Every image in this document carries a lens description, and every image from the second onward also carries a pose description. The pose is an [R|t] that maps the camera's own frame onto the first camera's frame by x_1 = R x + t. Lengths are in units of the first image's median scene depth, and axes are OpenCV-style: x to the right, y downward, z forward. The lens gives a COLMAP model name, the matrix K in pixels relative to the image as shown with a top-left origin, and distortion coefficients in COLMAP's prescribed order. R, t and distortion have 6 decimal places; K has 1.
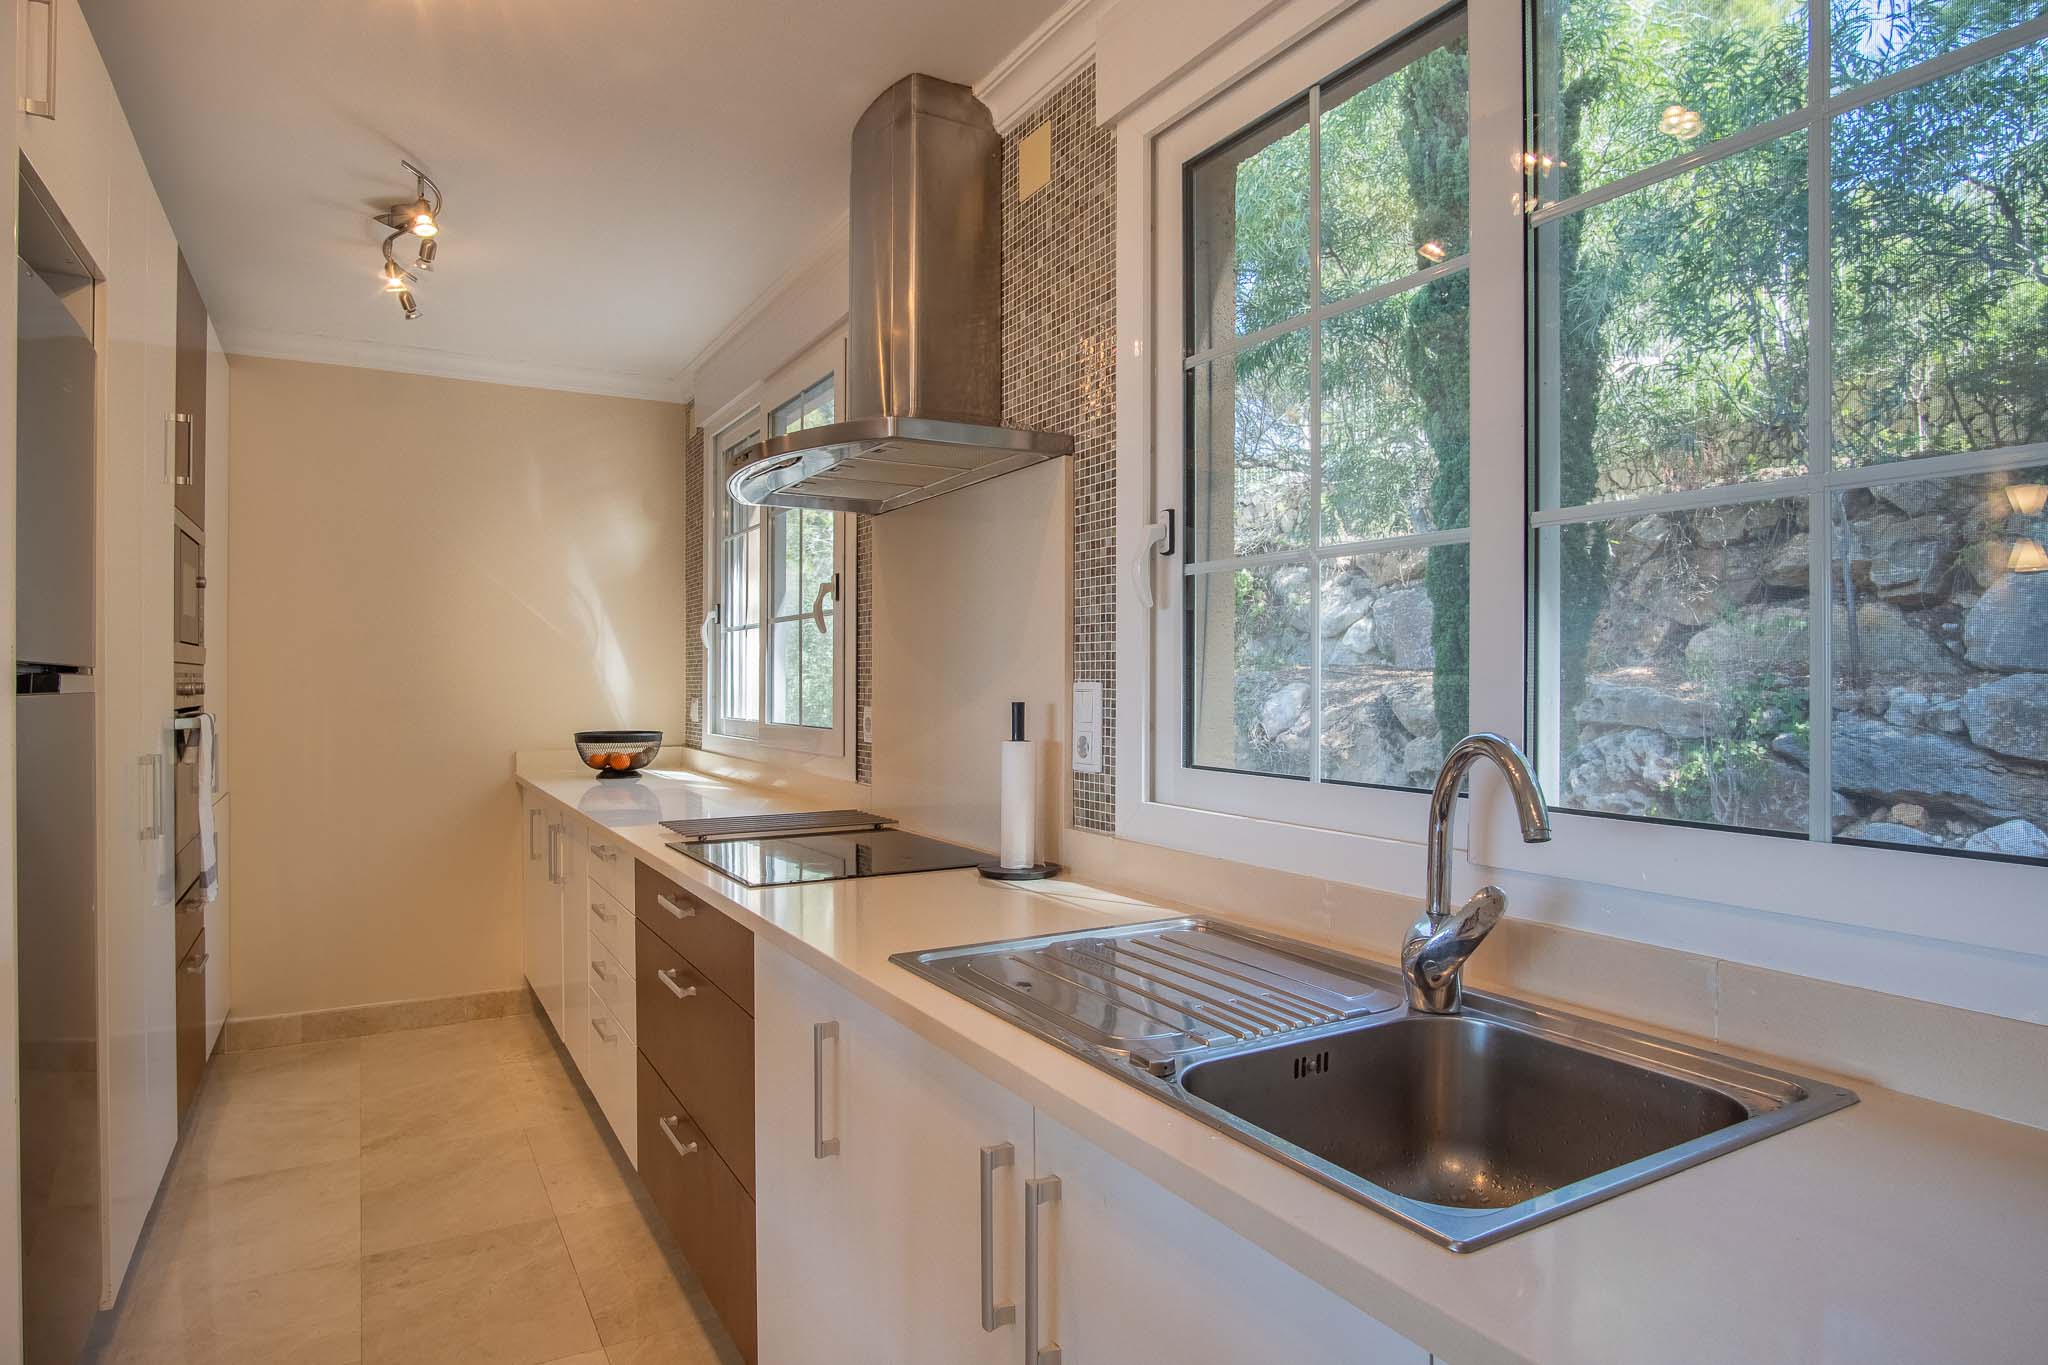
lens RADIAL K [[1134.4, 0, 1044.0], [0, 1134.4, 689.1], [0, 0, 1]] dist [-0.027927, 0.000066]
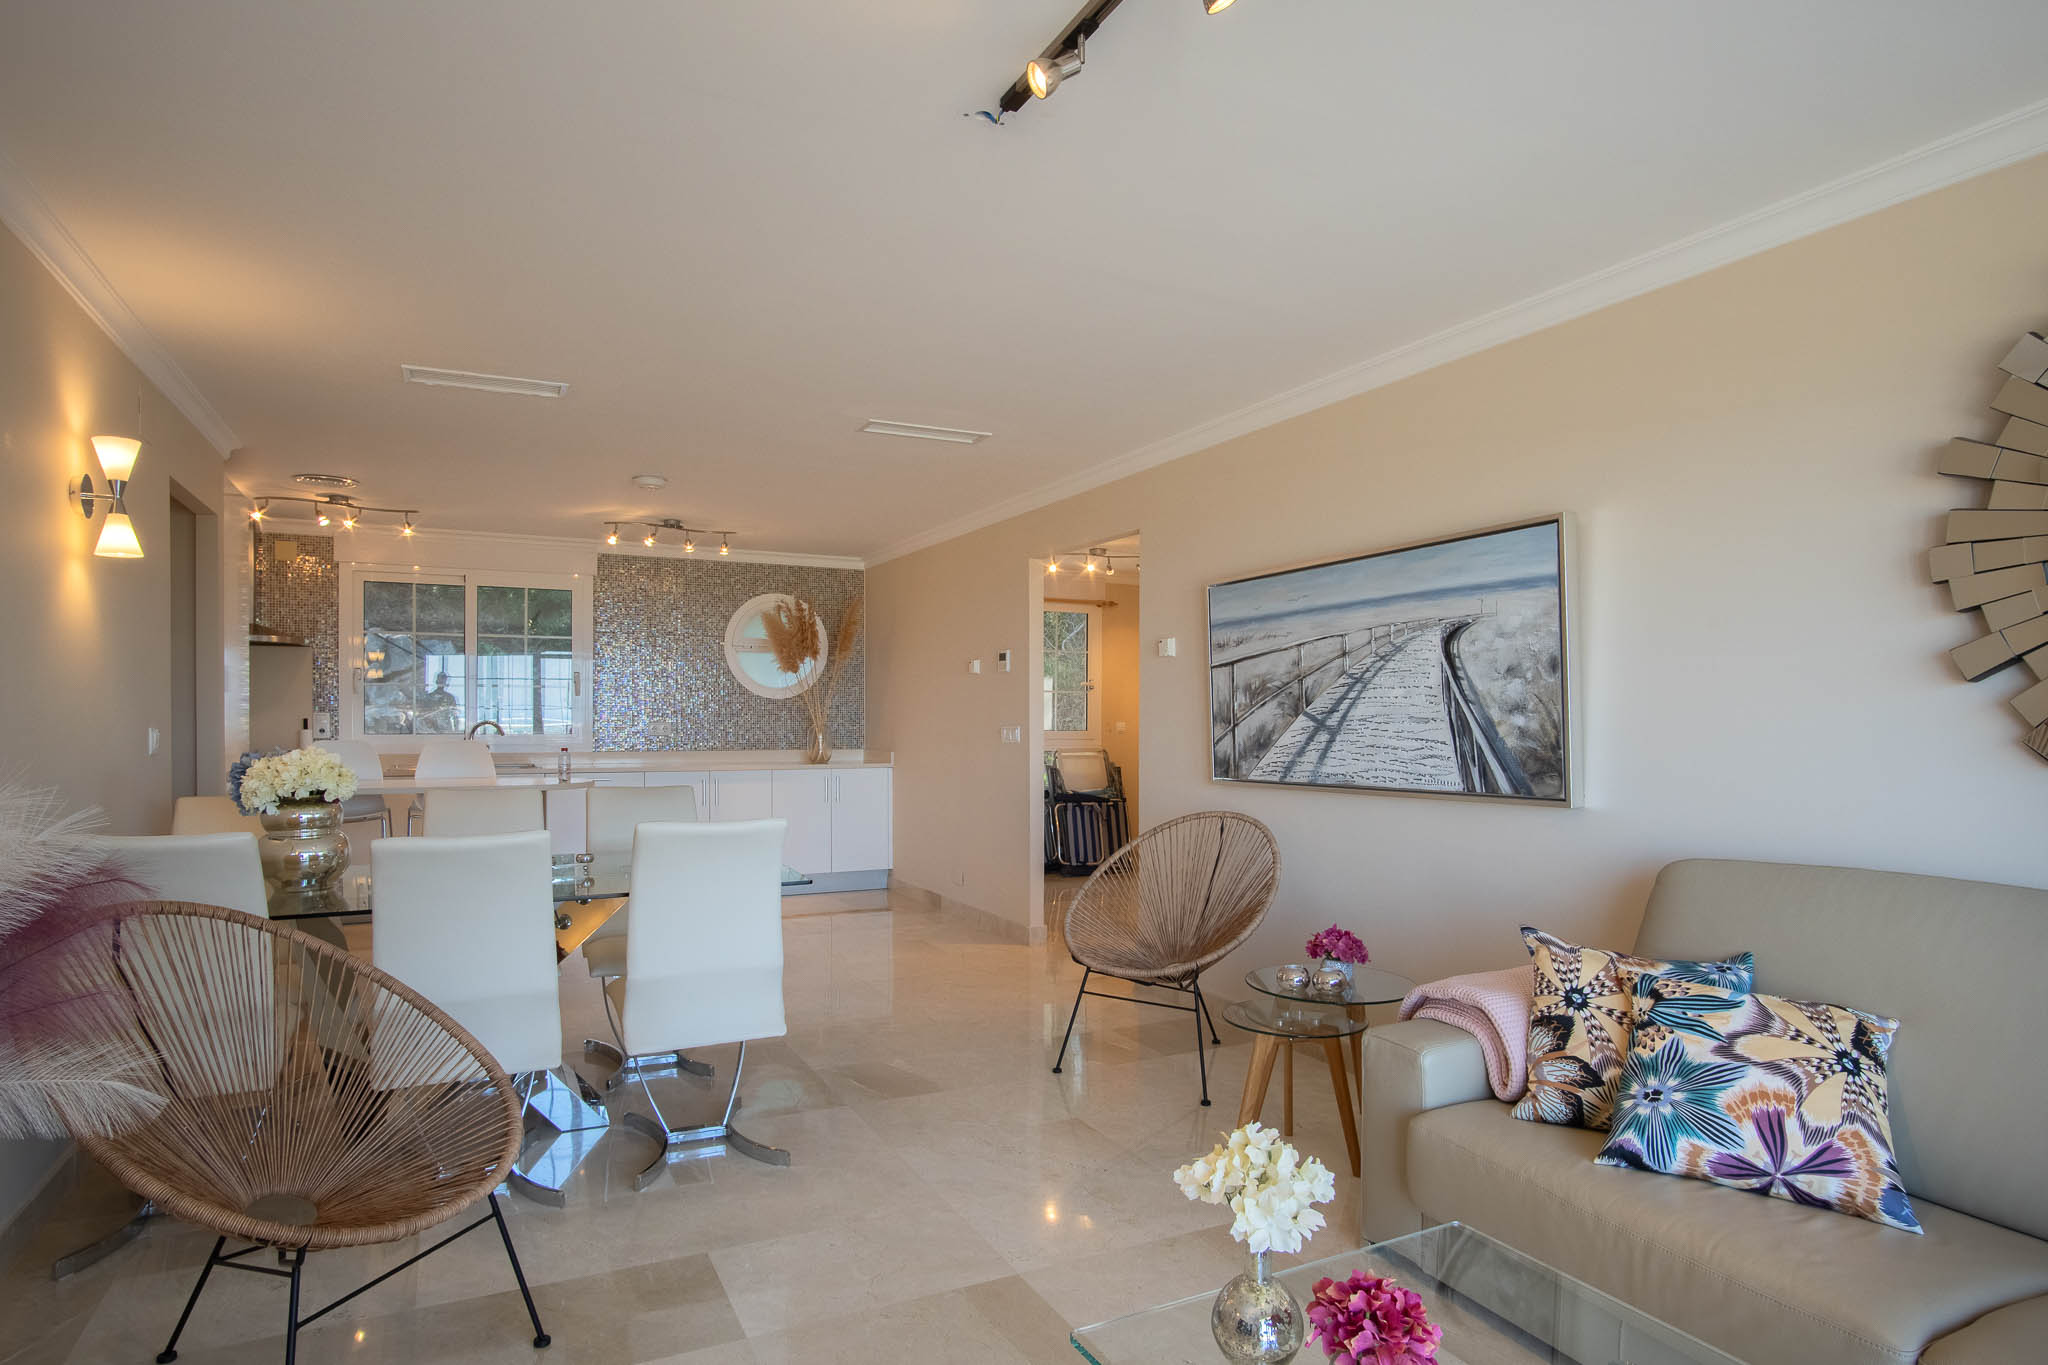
lens RADIAL K [[1136.8, 0, 1001.8], [0, 1136.8, 723.6], [0, 0, 1]] dist [-0.001313, 0.000410]
pose [[0.084511, -0.004580, 0.996412, -2.221508], [0.008004, 0.999960, 0.003917, 0.019525], [-0.996390, 0.007645, 0.084544, -0.943540]]
